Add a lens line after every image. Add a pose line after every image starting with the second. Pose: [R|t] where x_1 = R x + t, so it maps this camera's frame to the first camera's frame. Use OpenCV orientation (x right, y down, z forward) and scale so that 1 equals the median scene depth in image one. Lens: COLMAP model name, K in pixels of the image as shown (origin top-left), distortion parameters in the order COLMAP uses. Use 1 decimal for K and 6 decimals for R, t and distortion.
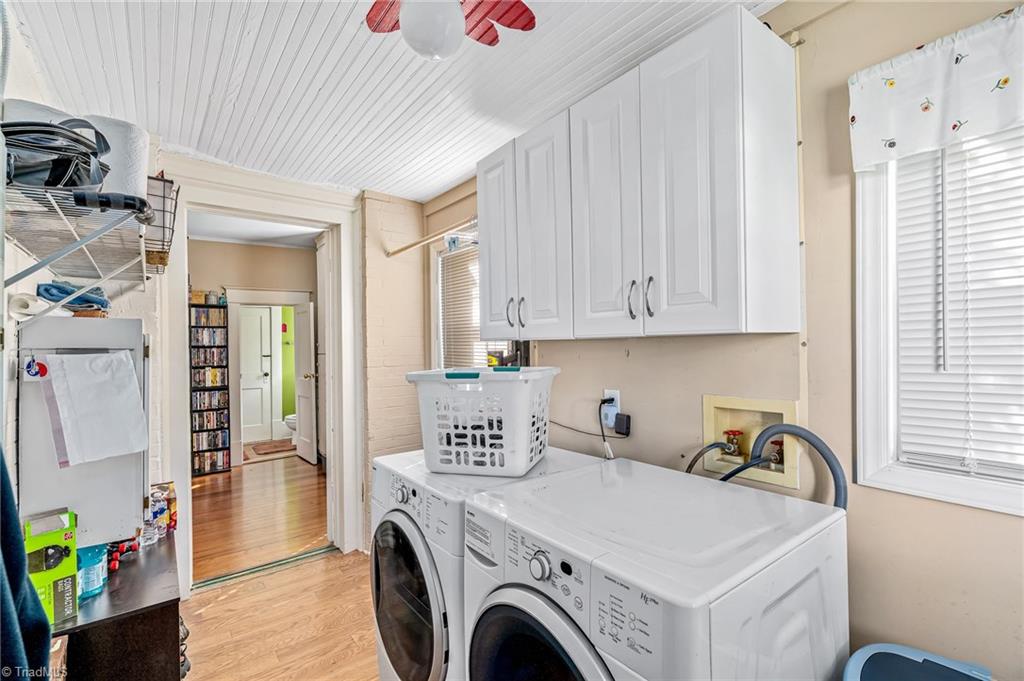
lens RADIAL K [[469.6, 0, 510.0], [0, 469.6, 344.9], [0, 0, 1]] dist [-0.008291, 0.004695]
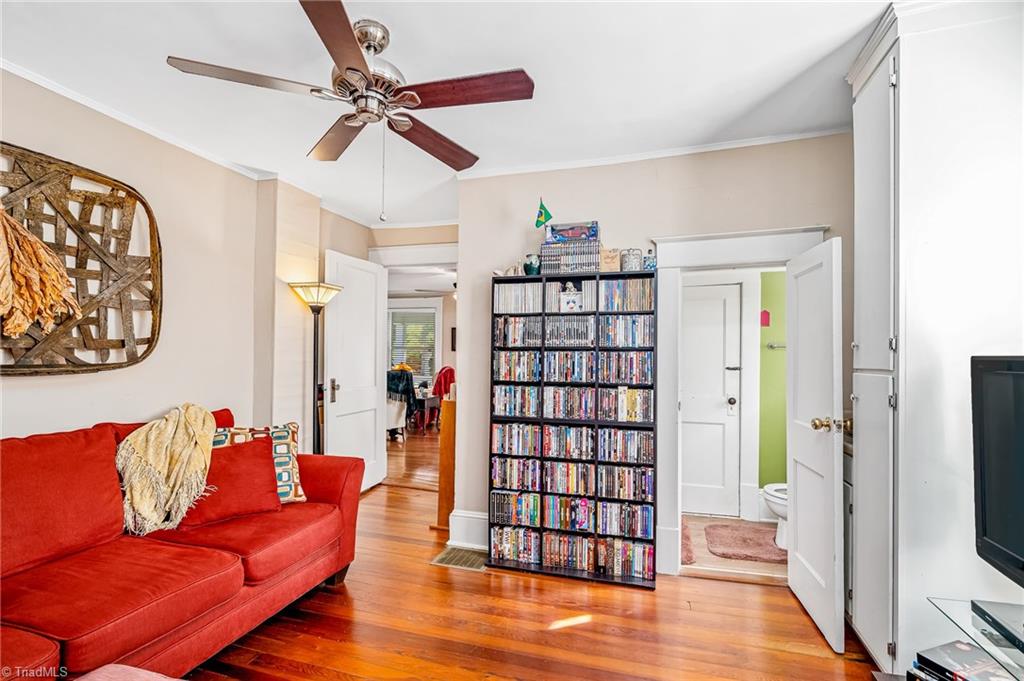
lens RADIAL K [[469.6, 0, 512.0], [0, 469.6, 350.3], [0, 0, 1]] dist [-0.008291, 0.004695]
pose [[0.585878, 0.009673, -0.810341, -0.271003], [-0.017059, 0.999854, -0.000399, 0.007807], [0.810220, 0.014058, 0.585958, 0.563986]]
